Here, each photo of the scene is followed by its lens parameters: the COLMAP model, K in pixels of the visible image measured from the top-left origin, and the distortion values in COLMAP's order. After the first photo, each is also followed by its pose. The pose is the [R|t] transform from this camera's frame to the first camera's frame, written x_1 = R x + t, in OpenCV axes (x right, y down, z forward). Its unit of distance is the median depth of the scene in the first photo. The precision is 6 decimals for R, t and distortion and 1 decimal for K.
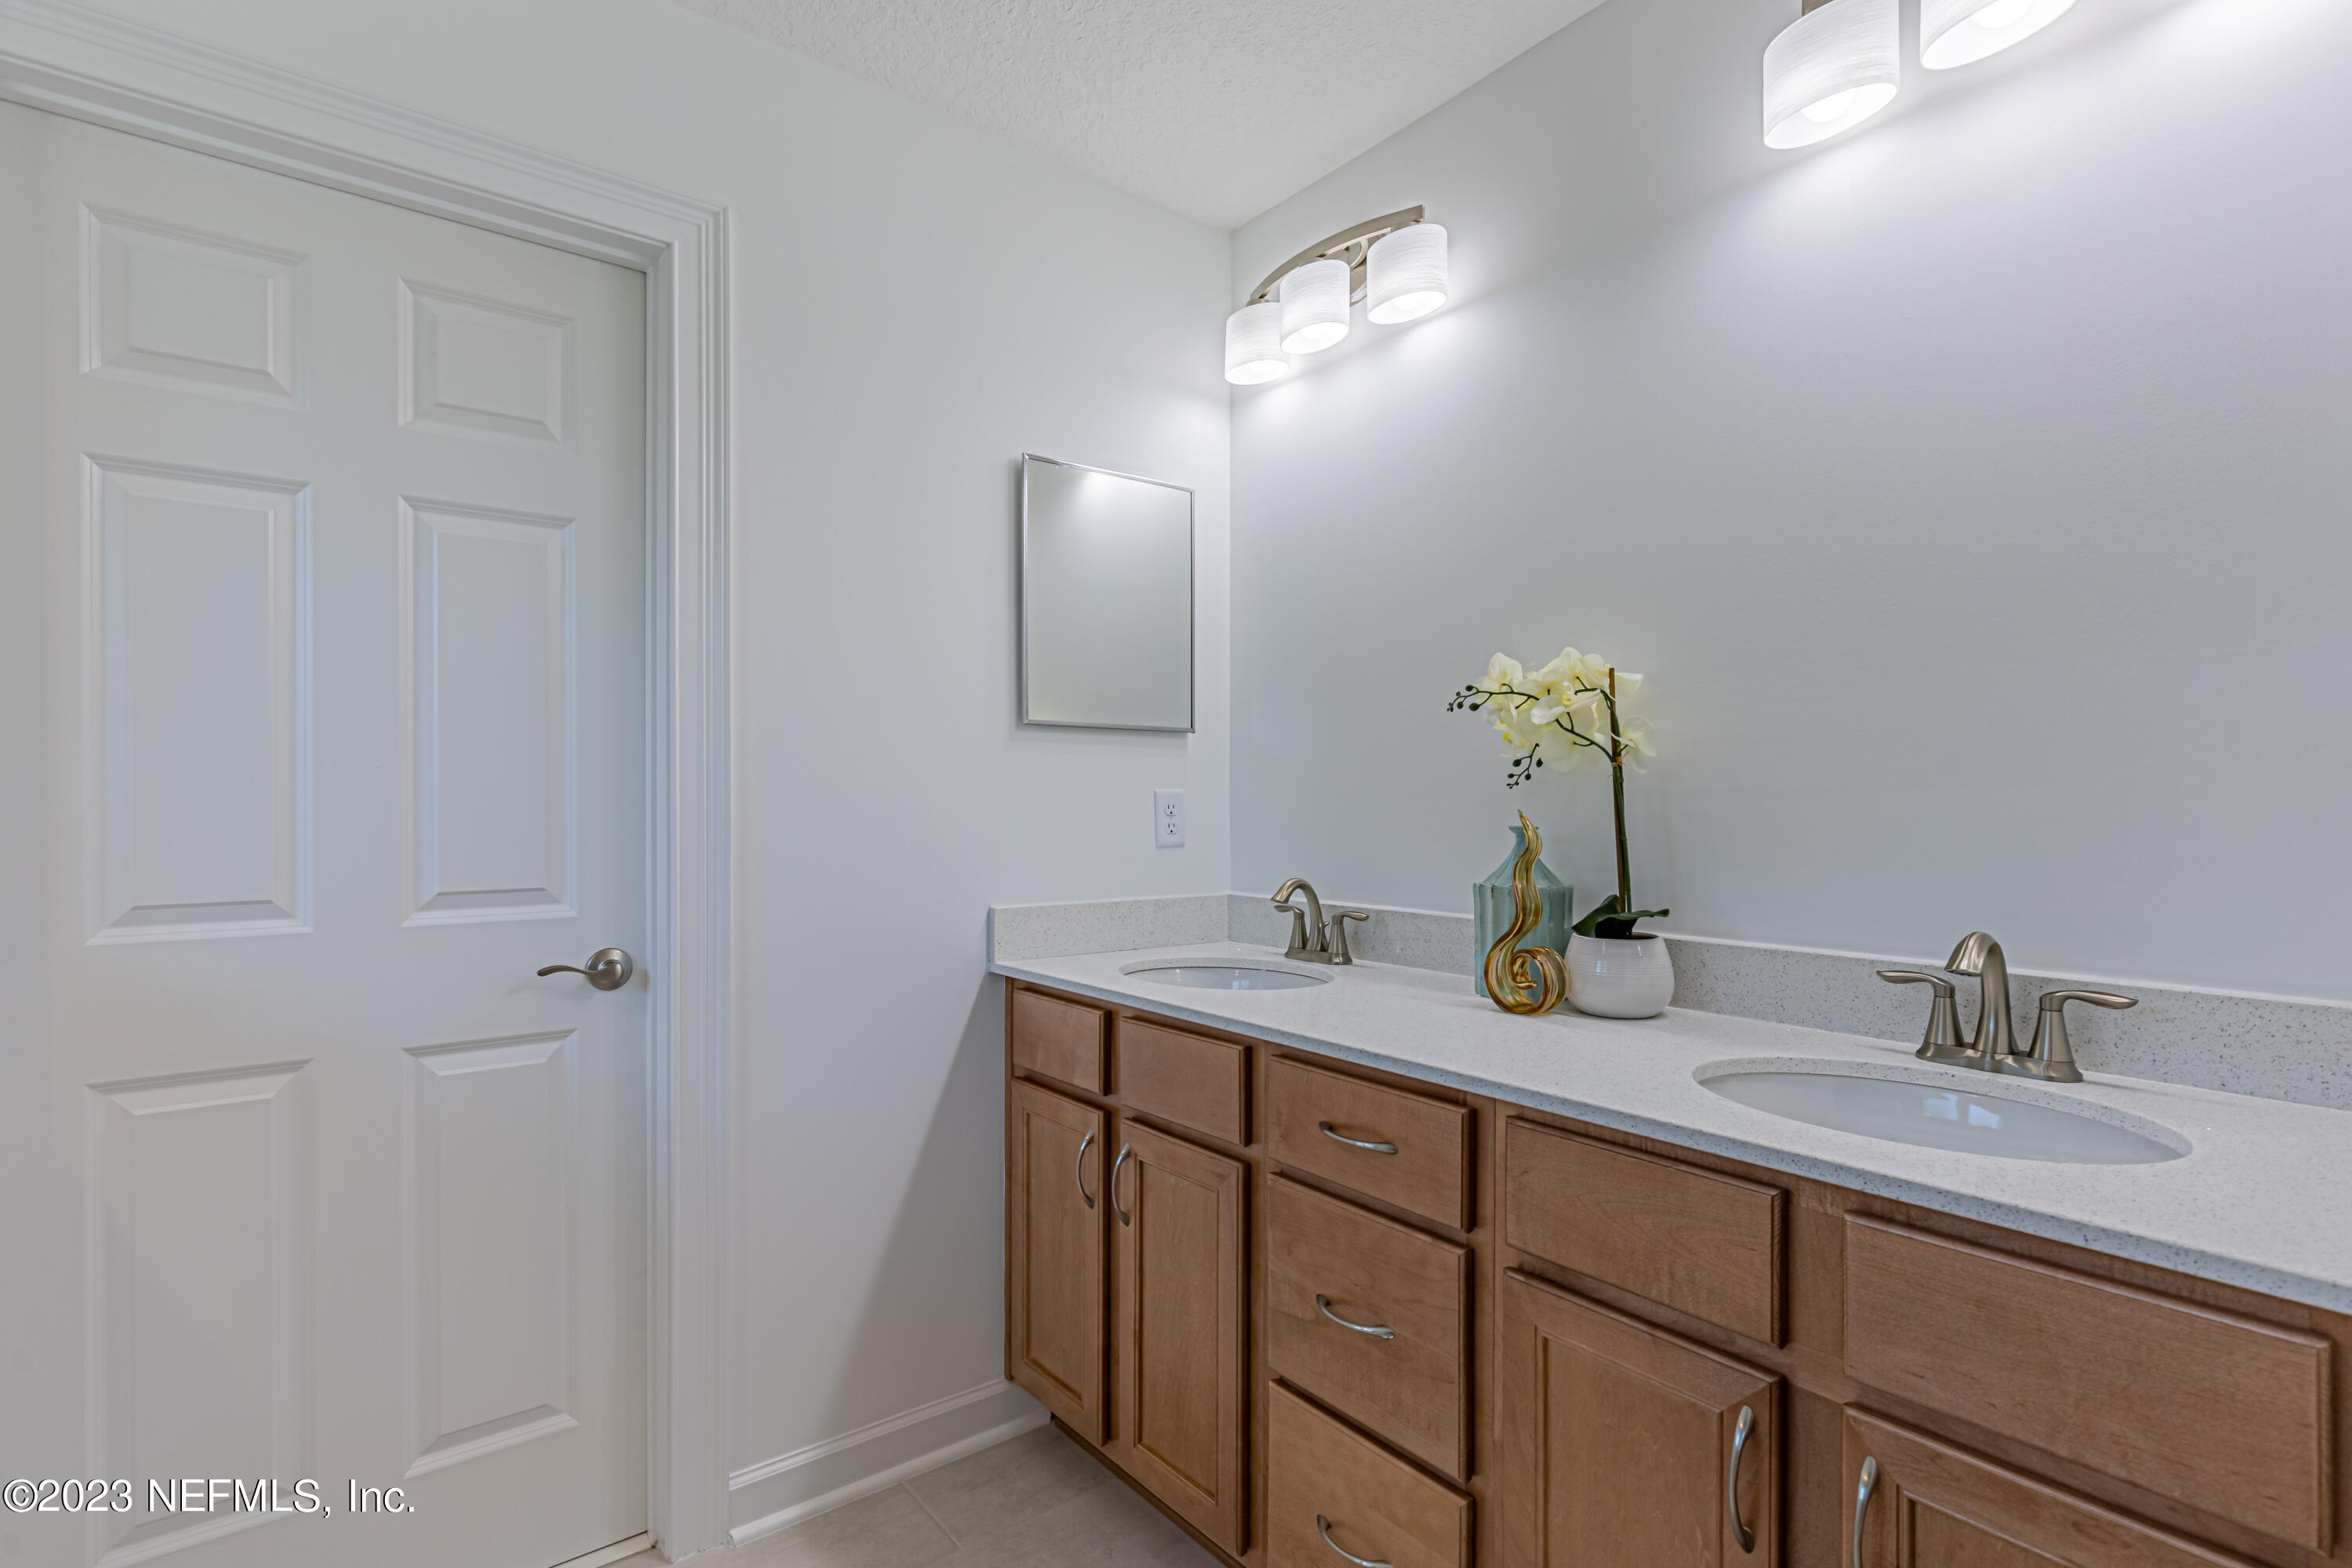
lens RADIAL K [[1127.4, 0, 1178.2], [0, 1127.4, 803.3], [0, 0, 1]] dist [-0.000646, 0.000188]
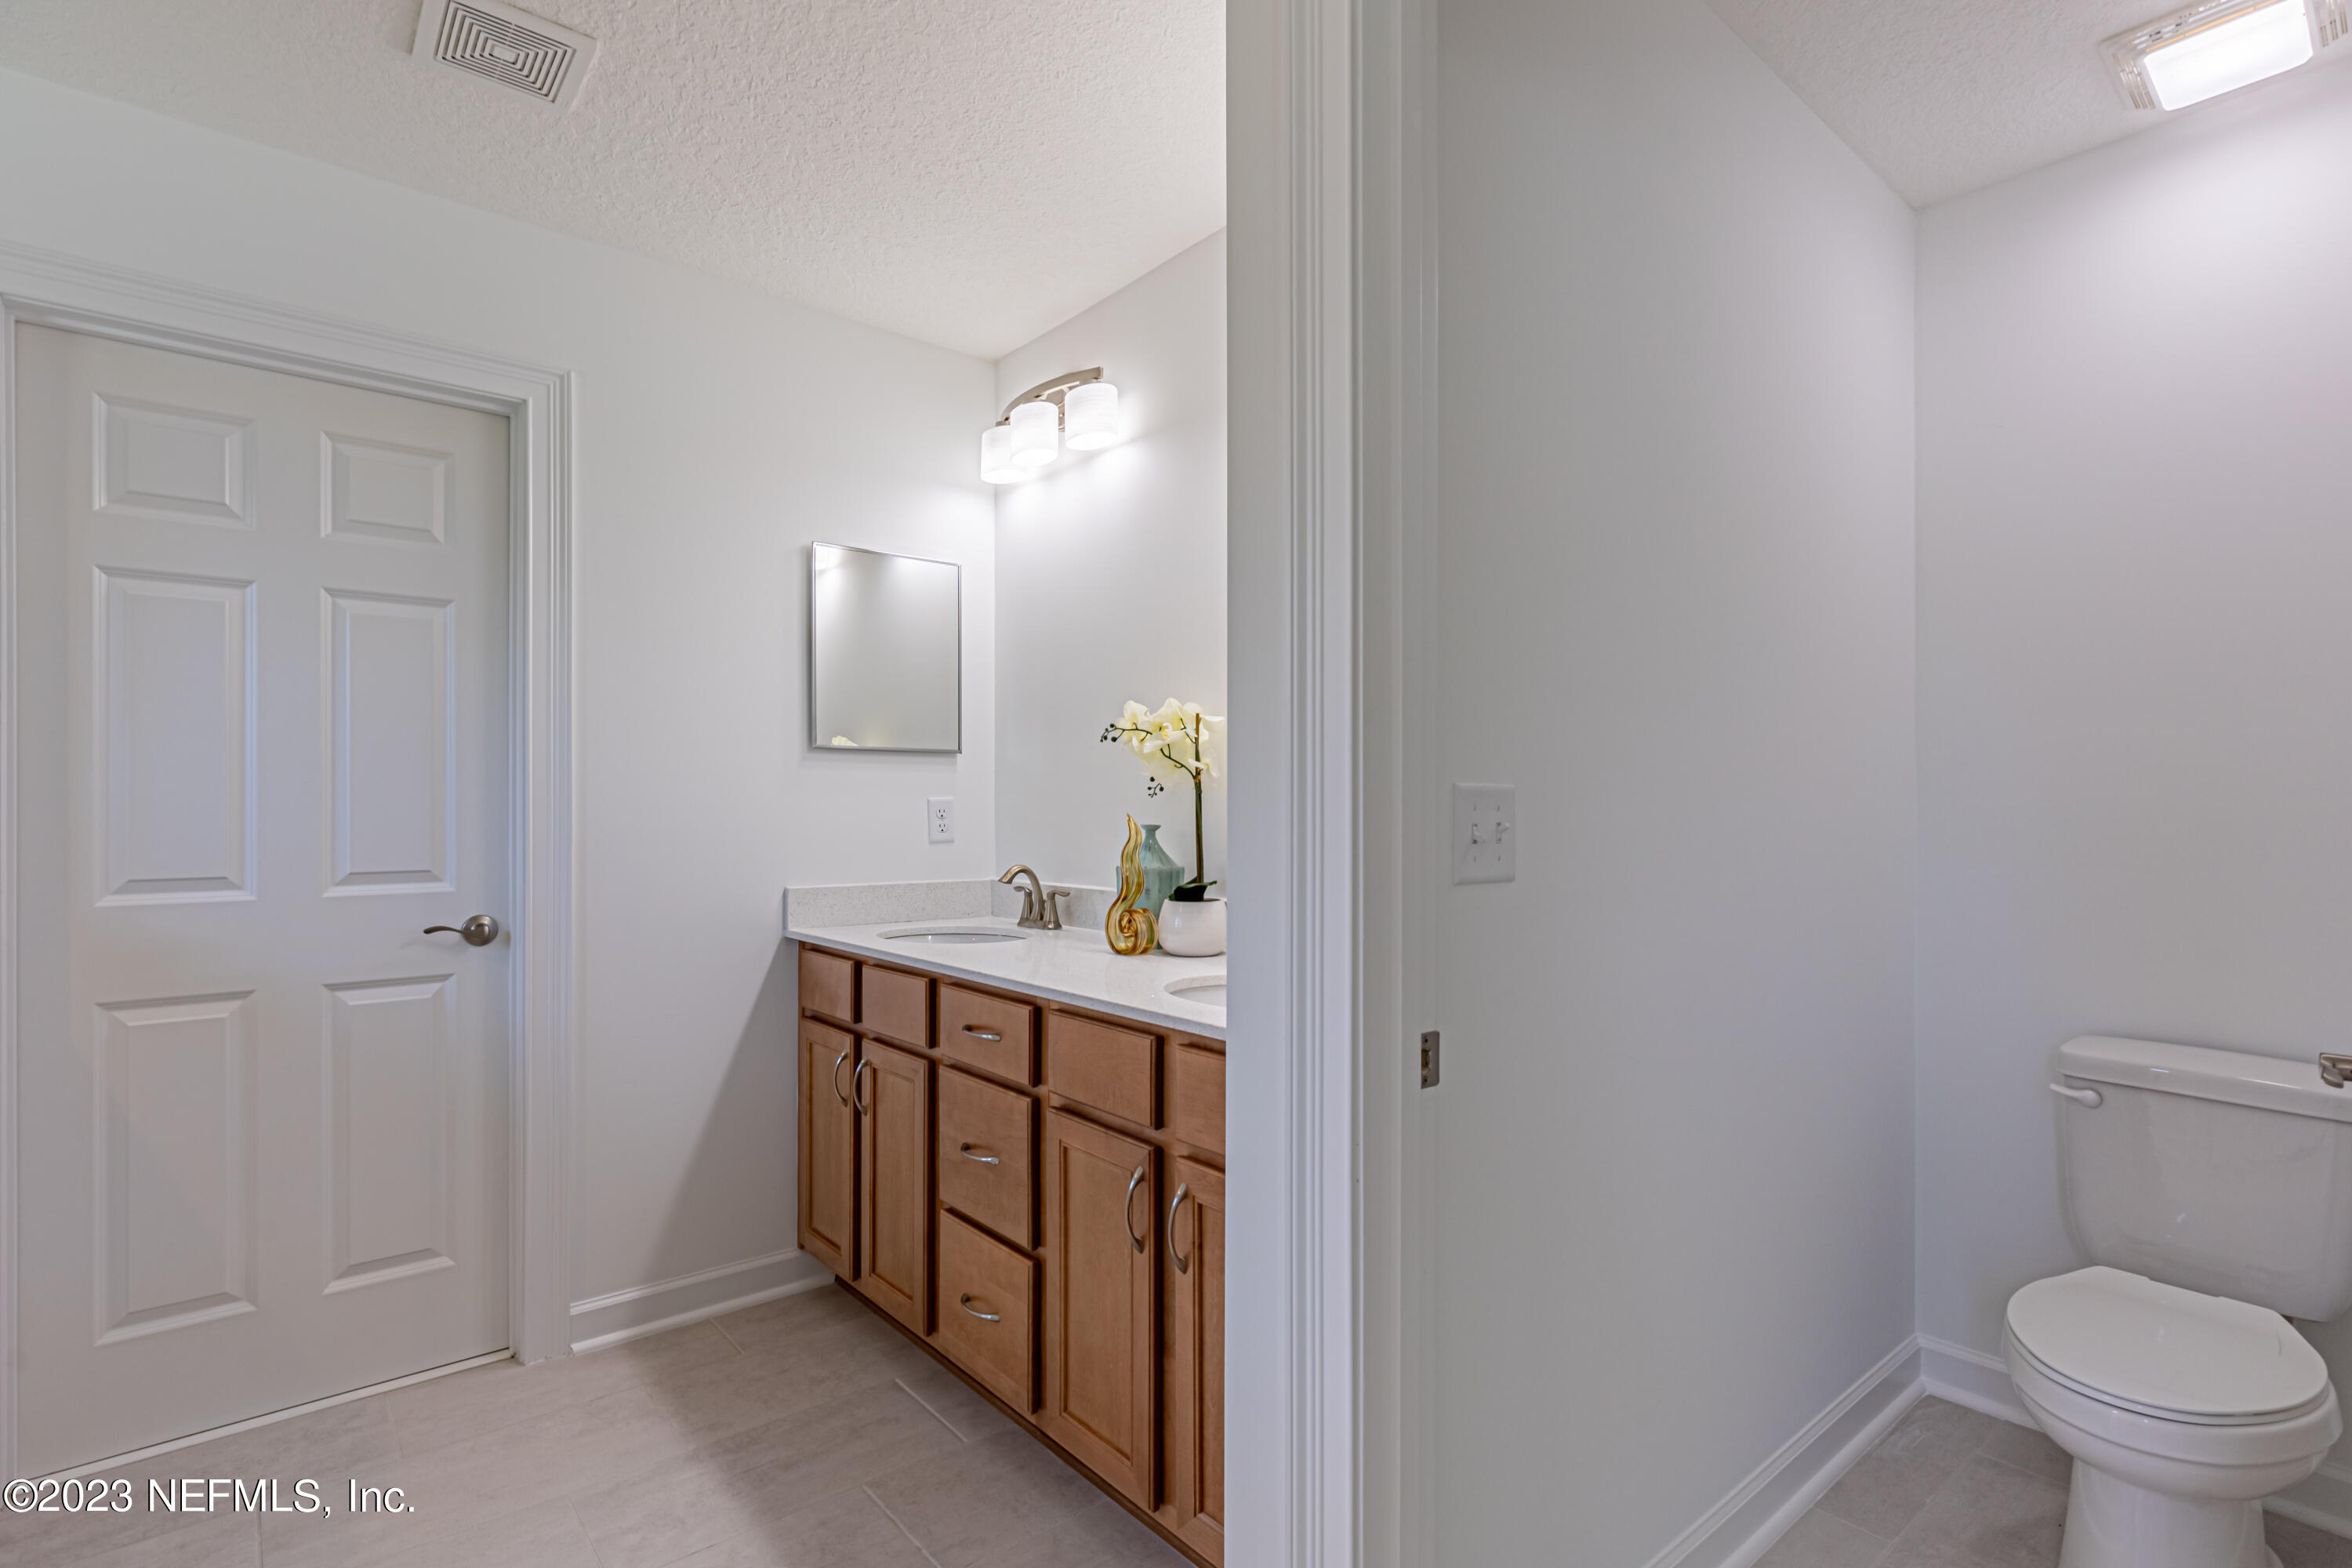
lens RADIAL K [[1127.4, 0, 1178.2], [0, 1127.4, 803.3], [0, 0, 1]] dist [-0.000646, 0.000188]
pose [[0.999197, -0.000043, 0.040077, 0.287662], [0.000234, 0.999989, -0.004756, 0.000552], [-0.040076, 0.004761, 0.999185, -0.400128]]
